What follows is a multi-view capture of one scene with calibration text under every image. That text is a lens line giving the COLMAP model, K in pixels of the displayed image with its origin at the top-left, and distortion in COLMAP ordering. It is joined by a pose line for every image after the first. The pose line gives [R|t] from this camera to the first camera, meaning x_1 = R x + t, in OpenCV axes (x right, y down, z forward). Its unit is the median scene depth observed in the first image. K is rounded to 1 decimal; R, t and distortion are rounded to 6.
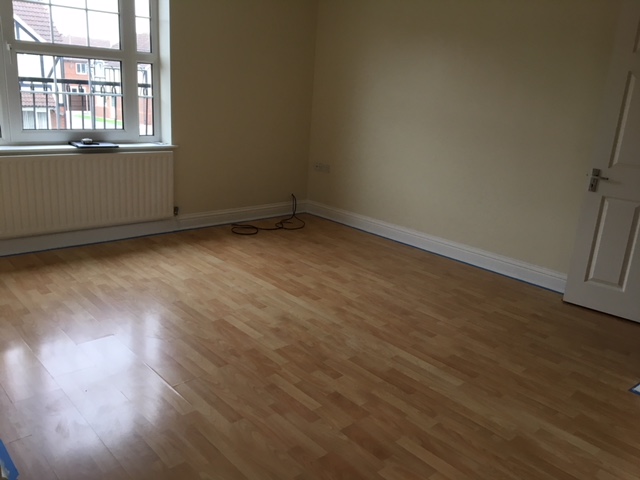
lens RADIAL K [[540.9, 0, 320.0], [0, 540.9, 240.0], [0, 0, 1]] dist [0.095933, -0.152015]
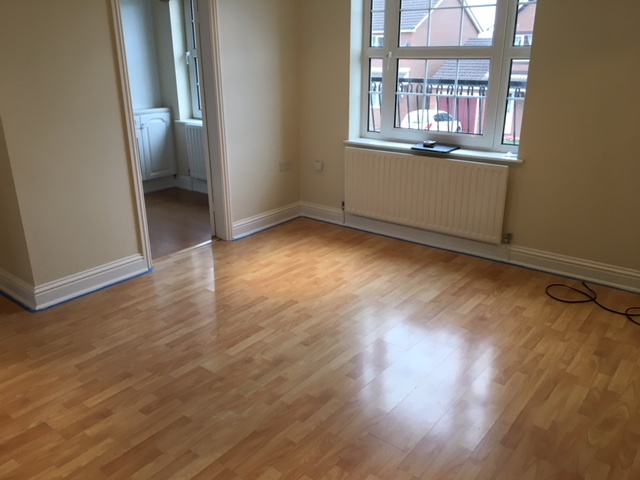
lens RADIAL K [[540.9, 0, 320.0], [0, 540.9, 240.0], [0, 0, 1]] dist [0.095933, -0.152015]
pose [[0.149477, 0.269584, -0.951305, 0.584862], [-0.251828, 0.940766, 0.227028, -0.204356], [0.956159, 0.205629, 0.208512, 0.685509]]
